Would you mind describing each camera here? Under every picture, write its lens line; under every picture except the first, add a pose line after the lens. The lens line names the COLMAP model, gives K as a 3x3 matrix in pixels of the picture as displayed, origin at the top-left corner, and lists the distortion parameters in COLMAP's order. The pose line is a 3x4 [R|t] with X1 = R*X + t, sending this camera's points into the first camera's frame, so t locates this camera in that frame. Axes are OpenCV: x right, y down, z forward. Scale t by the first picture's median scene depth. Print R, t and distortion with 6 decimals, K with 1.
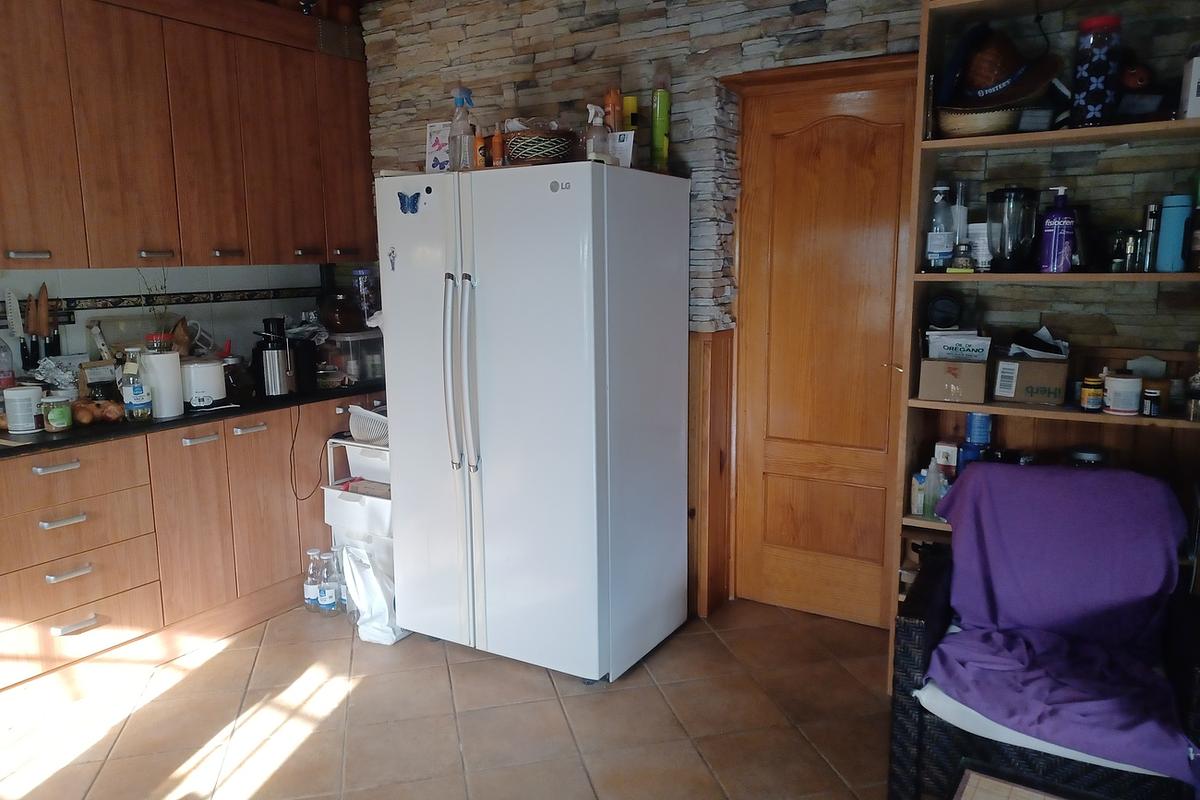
lens RADIAL K [[858.2, 0, 599.9], [0, 858.2, 397.2], [0, 0, 1]] dist [0.065783, -0.057924]
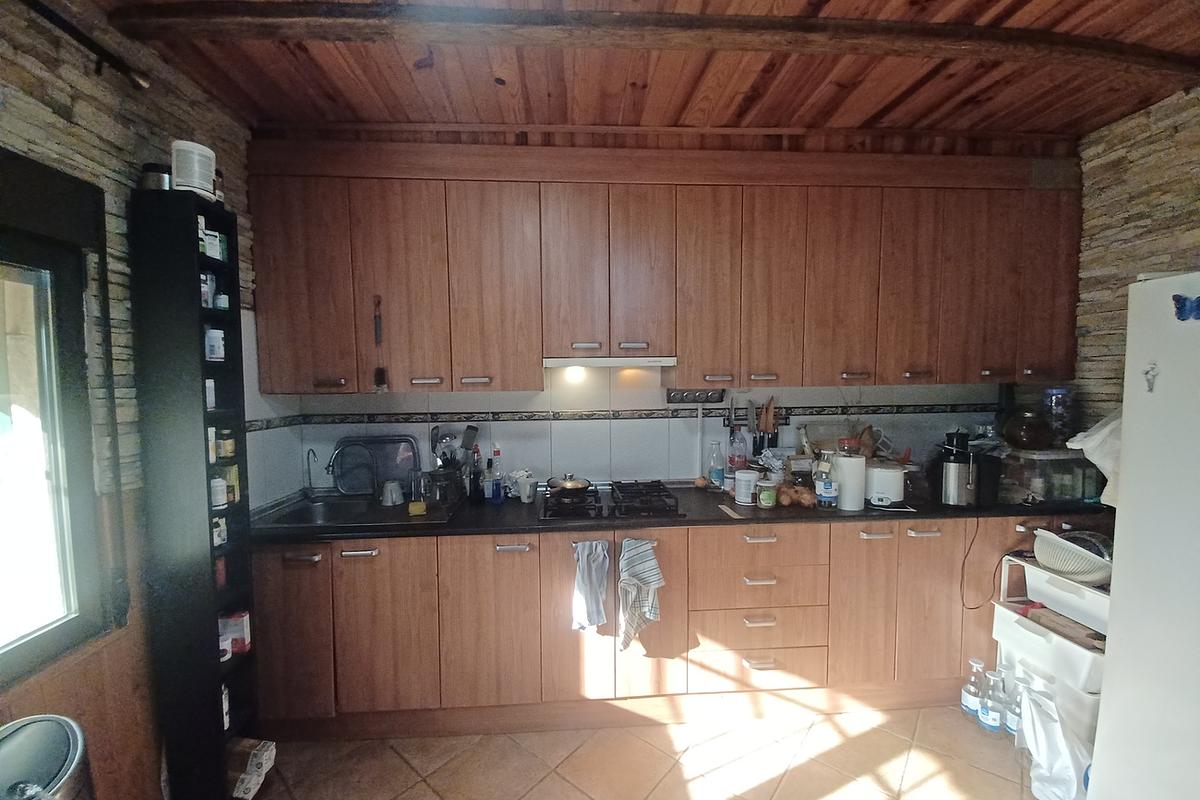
lens RADIAL K [[456.6, 0, 597.1], [0, 456.6, 407.0], [0, 0, 1]] dist [0.026185, -0.018336]
pose [[0.571994, 0.050689, -0.818690, -0.172283], [-0.130038, 0.991070, -0.029491, -0.049835], [0.809885, 0.123329, 0.573478, 0.314793]]
